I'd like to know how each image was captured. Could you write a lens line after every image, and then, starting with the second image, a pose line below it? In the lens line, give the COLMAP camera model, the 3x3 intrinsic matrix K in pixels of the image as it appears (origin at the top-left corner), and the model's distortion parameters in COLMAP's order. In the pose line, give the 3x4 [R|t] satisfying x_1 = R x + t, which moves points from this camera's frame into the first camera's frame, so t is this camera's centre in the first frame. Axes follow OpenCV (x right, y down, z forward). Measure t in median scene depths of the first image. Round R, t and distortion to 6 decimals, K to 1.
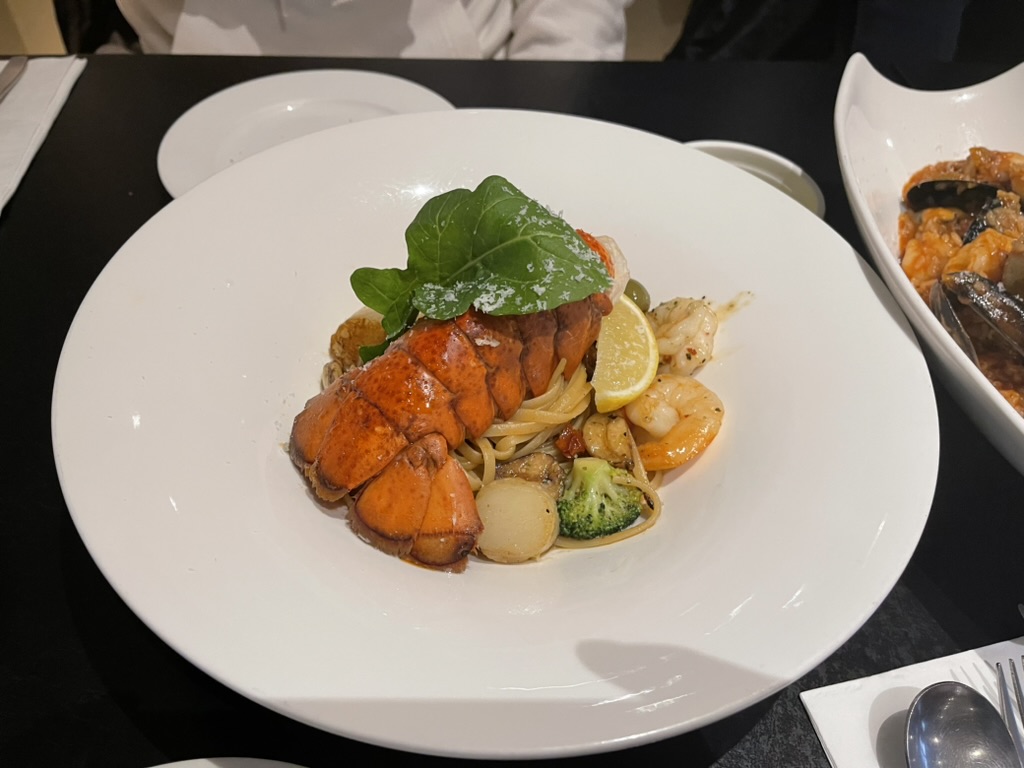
lens RADIAL K [[789.1, 0, 512.2], [0, 789.1, 383.2], [0, 0, 1]] dist [-0.006272, -0.005400]
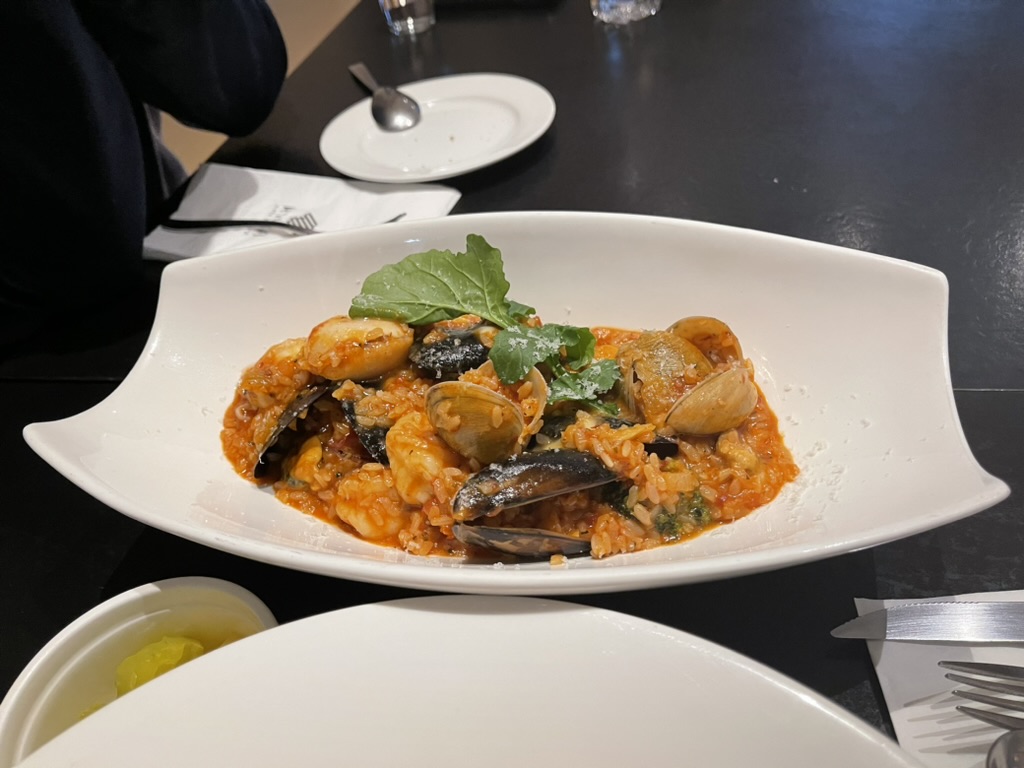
lens RADIAL K [[789.1, 0, 511.5], [0, 789.1, 385.4], [0, 0, 1]] dist [-0.006272, -0.005400]
pose [[0.226536, -0.695774, 0.681600, 0.115900], [0.814282, 0.519268, 0.259432, -0.313335], [-0.534440, 0.496244, 0.684190, 0.344977]]
